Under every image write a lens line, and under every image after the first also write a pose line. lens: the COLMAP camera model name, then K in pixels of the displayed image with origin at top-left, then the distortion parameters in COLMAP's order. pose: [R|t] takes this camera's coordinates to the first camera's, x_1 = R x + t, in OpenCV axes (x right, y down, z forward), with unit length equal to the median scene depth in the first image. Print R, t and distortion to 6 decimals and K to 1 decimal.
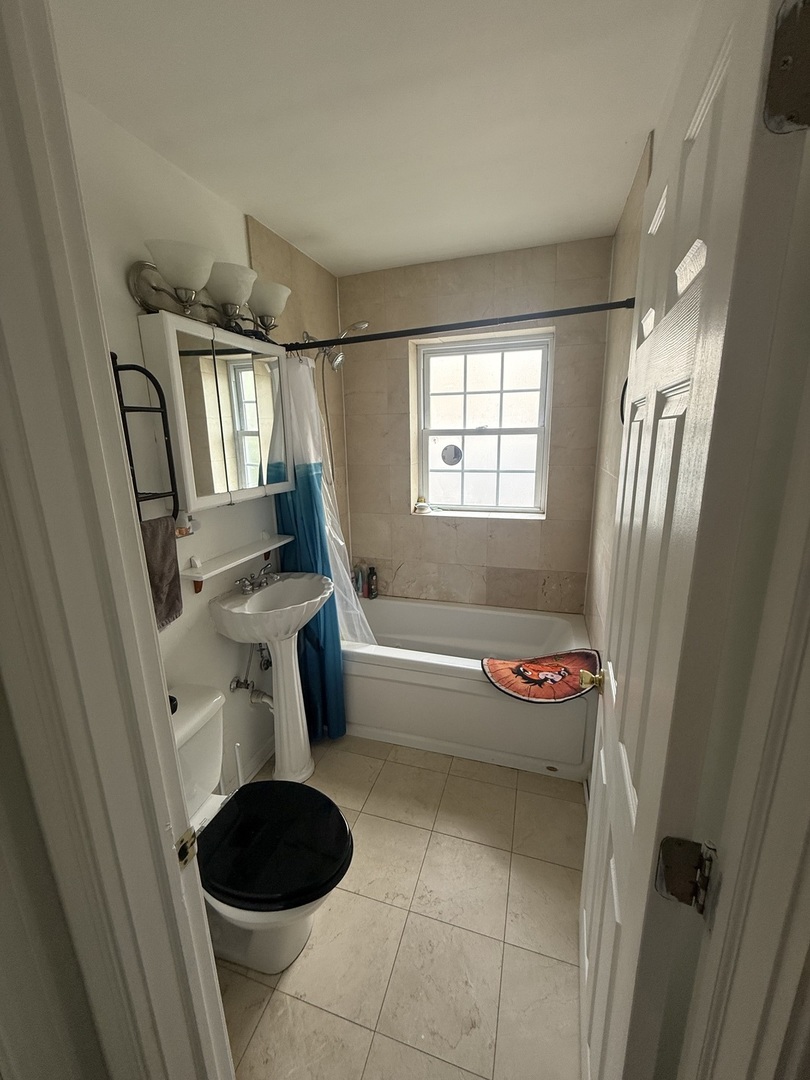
lens RADIAL K [[433.5, 0, 404.6], [0, 433.5, 536.3], [0, 0, 1]] dist [0.000418, 0.000399]
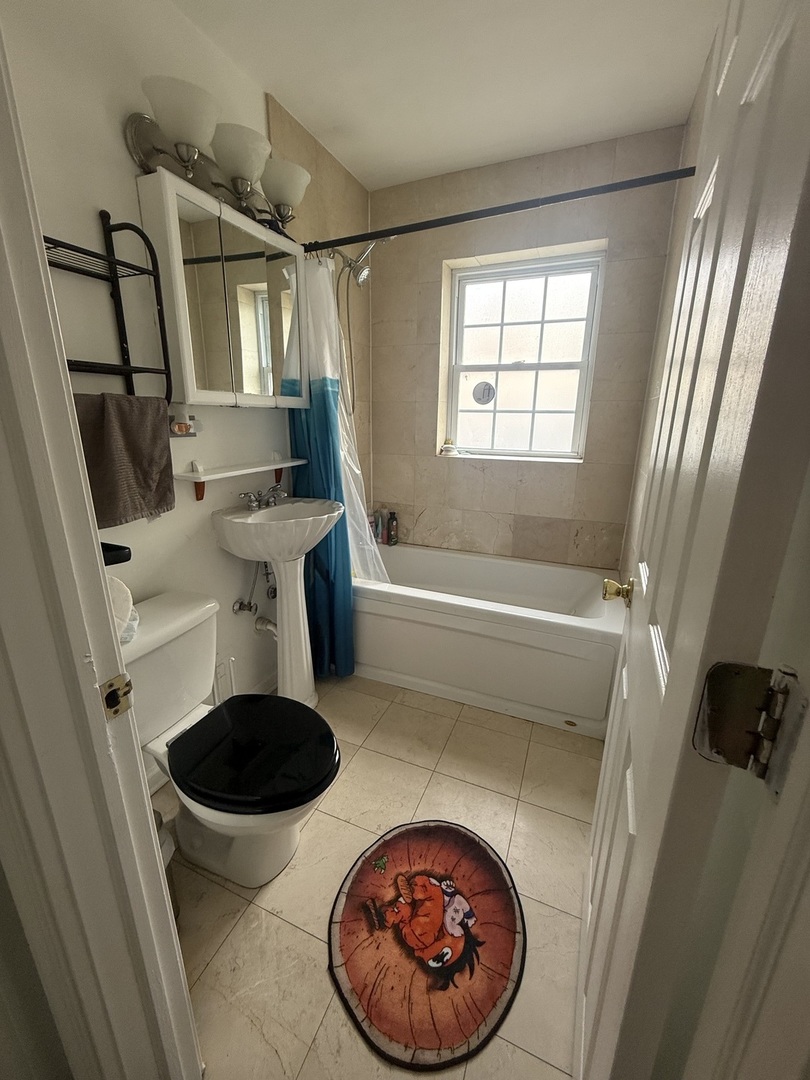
lens RADIAL K [[433.5, 0, 404.6], [0, 433.5, 536.3], [0, 0, 1]] dist [0.000418, 0.000399]
pose [[0.995539, 0.054014, -0.077356, 0.039338], [-0.050978, 0.997870, 0.040700, 0.121199], [0.079390, -0.036575, 0.996172, 0.072370]]
